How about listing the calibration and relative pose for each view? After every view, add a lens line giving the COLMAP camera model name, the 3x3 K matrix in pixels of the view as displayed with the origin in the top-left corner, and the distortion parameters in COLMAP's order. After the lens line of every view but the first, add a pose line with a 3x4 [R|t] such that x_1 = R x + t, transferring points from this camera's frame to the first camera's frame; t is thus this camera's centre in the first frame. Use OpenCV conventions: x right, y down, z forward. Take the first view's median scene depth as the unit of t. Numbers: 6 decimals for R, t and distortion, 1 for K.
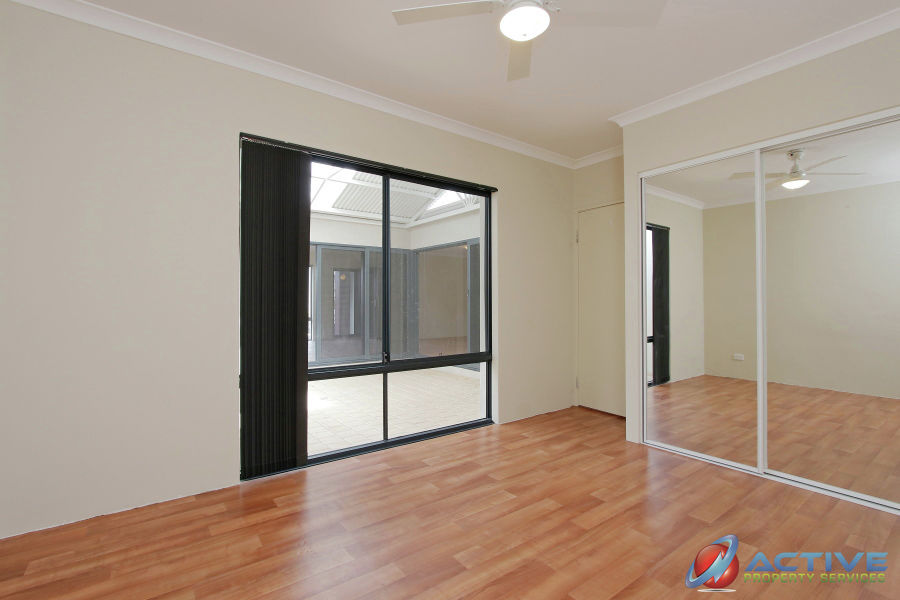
lens RADIAL K [[414.9, 0, 441.0], [0, 414.9, 301.4], [0, 0, 1]] dist [-0.012700, 0.000726]
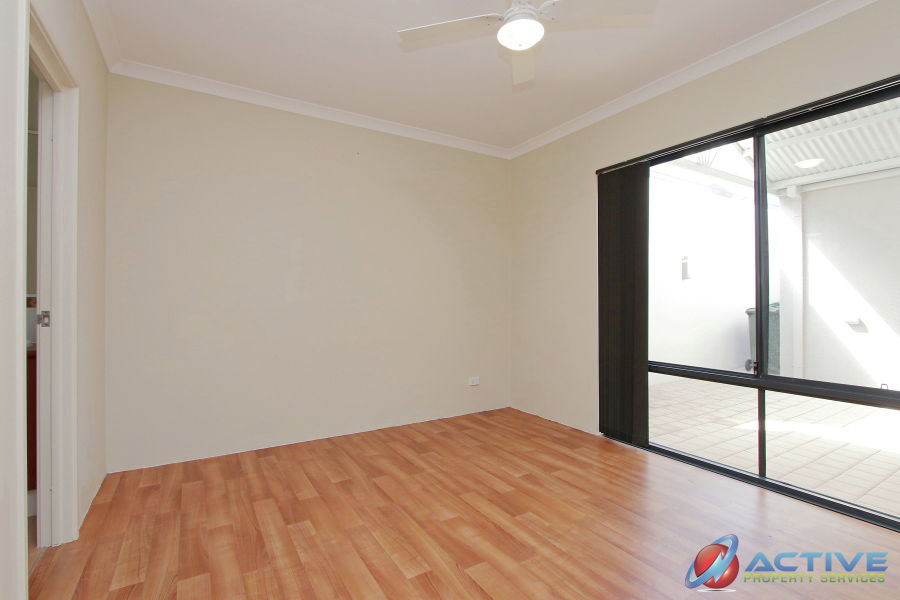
lens RADIAL K [[414.9, 0, 446.6], [0, 414.9, 298.0], [0, 0, 1]] dist [-0.012700, 0.000726]
pose [[-0.082020, -0.008633, -0.996593, 0.796348], [0.000725, 0.999962, -0.008722, 0.010351], [0.996630, -0.001438, -0.082011, 0.565756]]
